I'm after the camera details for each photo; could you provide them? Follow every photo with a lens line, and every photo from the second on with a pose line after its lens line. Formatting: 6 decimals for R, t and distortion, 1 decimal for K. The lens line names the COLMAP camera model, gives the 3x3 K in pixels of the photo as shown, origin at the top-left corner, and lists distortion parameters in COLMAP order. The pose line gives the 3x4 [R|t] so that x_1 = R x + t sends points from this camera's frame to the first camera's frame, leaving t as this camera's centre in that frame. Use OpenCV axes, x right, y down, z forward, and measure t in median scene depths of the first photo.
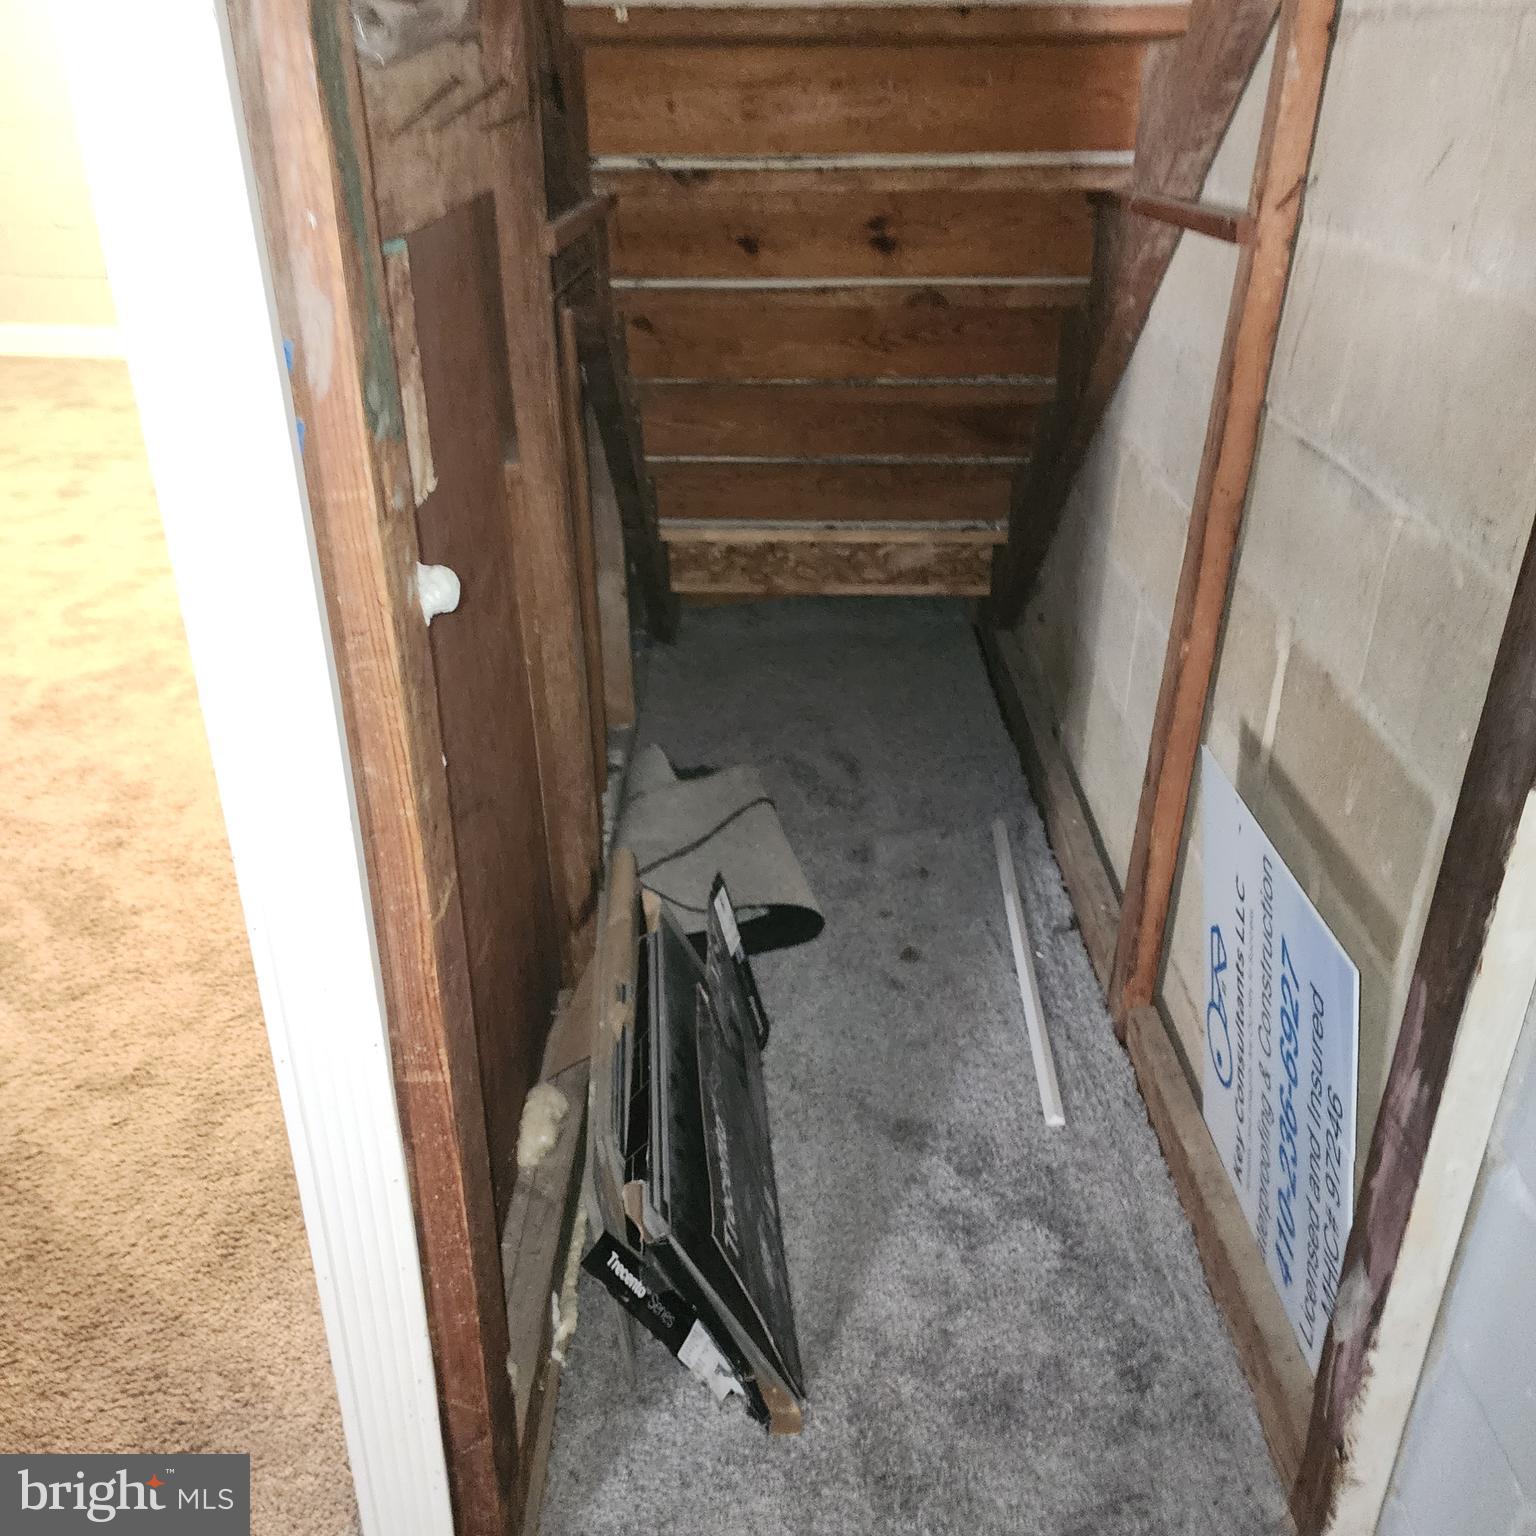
lens RADIAL K [[1364.0, 0, 762.3], [0, 1364.0, 770.3], [0, 0, 1]] dist [0.092187, -0.112601]
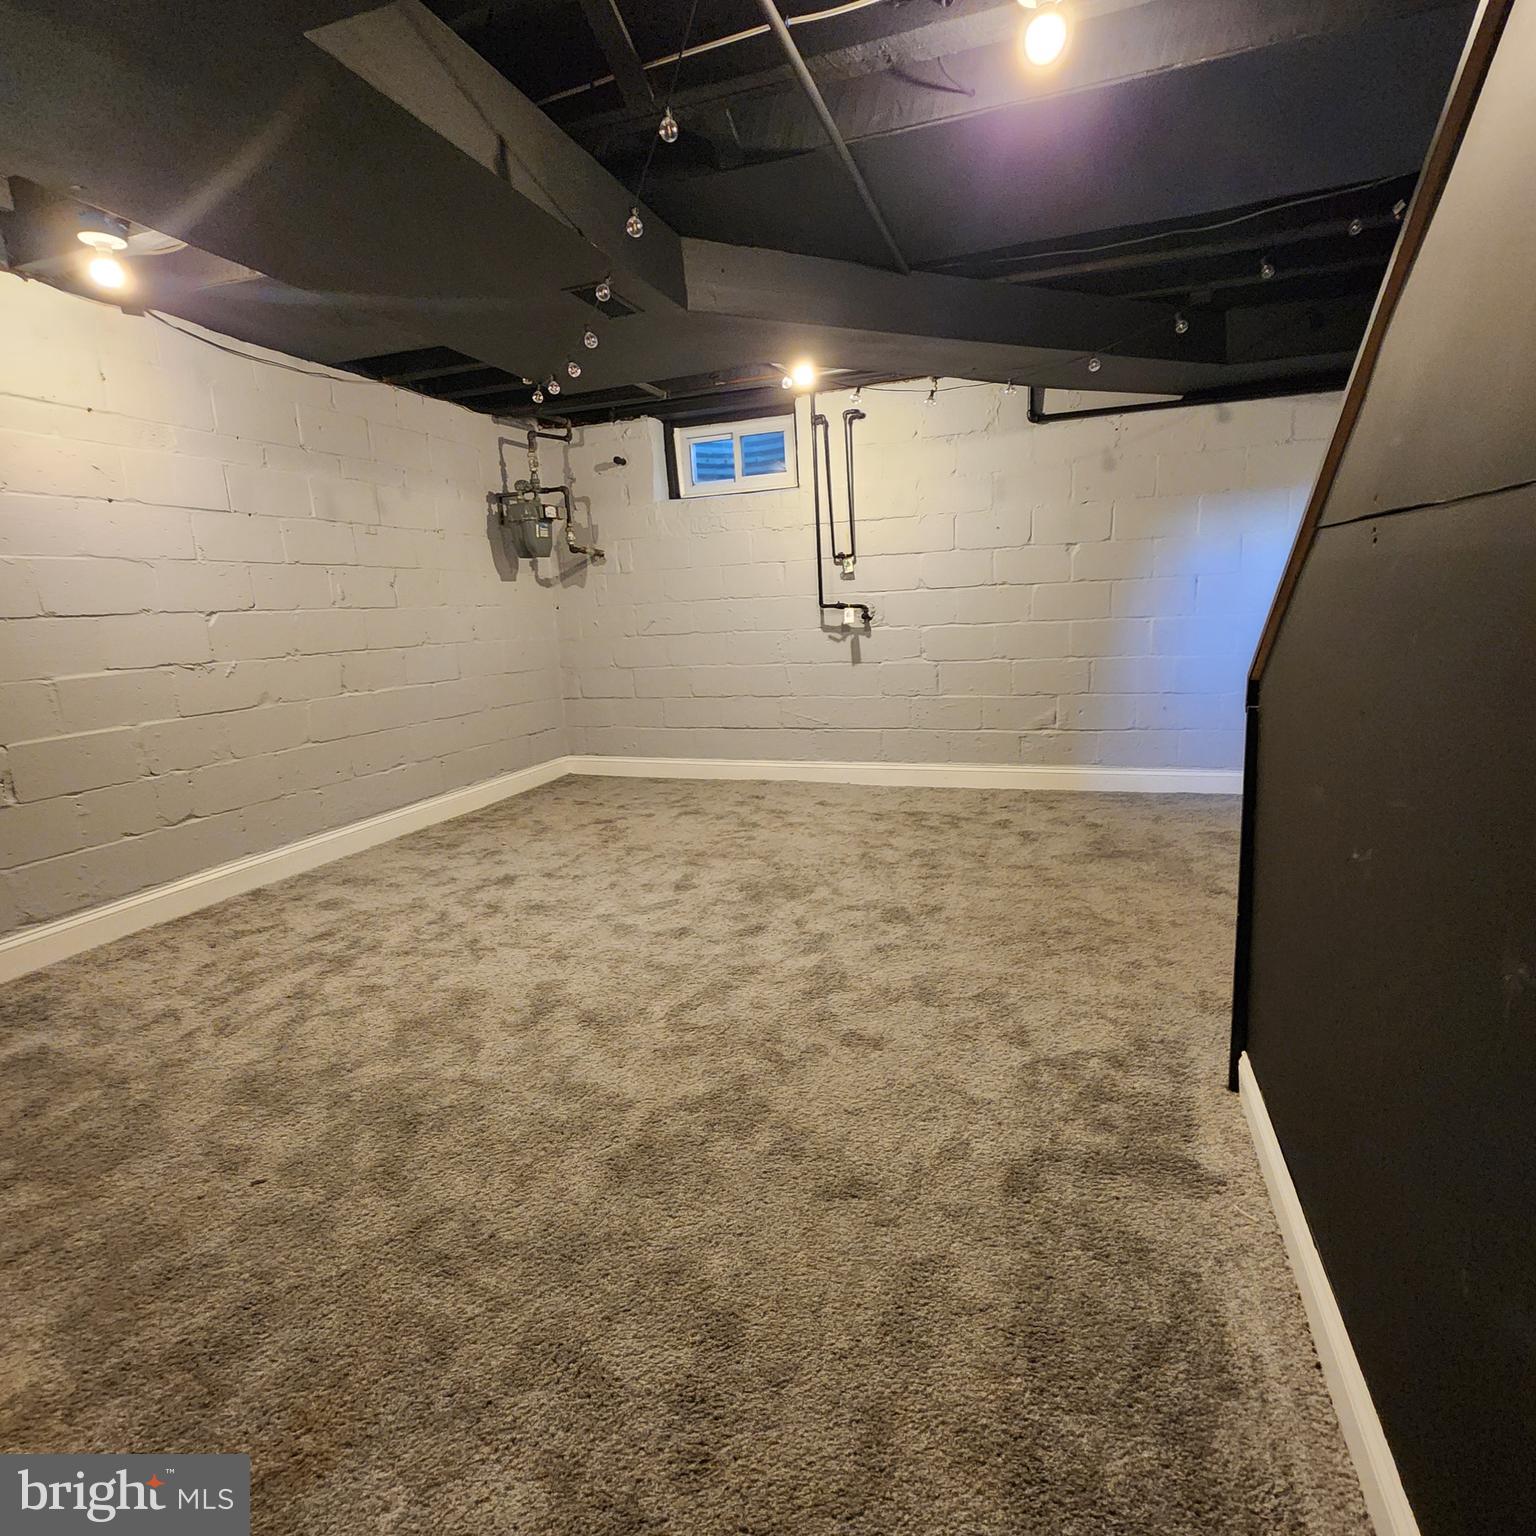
lens RADIAL K [[846.8, 0, 773.1], [0, 846.8, 764.9], [0, 0, 1]] dist [-0.007879, -0.000830]
pose [[0.944163, 0.008646, -0.329366, -0.212228], [-0.103115, 0.957192, -0.270464, -0.134037], [0.312928, 0.289325, 0.904636, 0.372536]]
